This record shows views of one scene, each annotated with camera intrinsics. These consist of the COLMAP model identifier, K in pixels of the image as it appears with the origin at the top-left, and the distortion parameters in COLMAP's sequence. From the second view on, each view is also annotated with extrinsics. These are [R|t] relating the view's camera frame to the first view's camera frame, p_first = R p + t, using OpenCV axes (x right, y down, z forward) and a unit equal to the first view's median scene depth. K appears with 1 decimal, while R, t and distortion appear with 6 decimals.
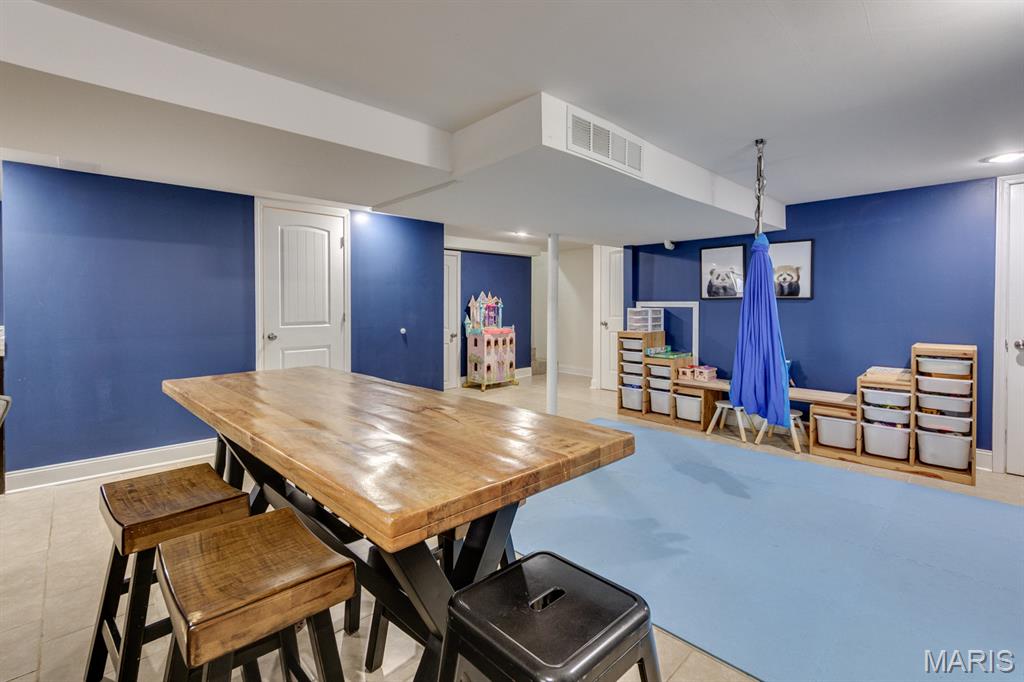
lens RADIAL K [[461.3, 0, 509.8], [0, 461.3, 308.3], [0, 0, 1]] dist [0.000107, 0.000493]
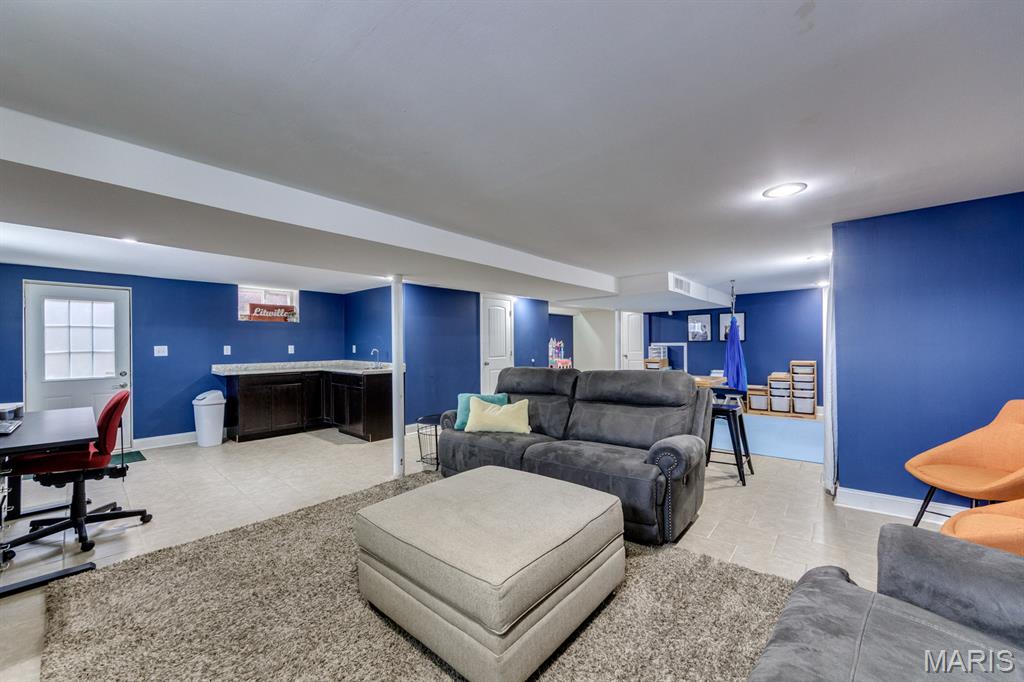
lens RADIAL K [[390.4, 0, 512.0], [0, 390.4, 344.0], [0, 0, 1]] dist [-0.001595, -0.000167]
pose [[0.995448, -0.012952, 0.094421, -0.509274], [0.013868, 0.999863, -0.009050, -0.004899], [-0.094291, 0.010319, 0.995491, -0.593339]]
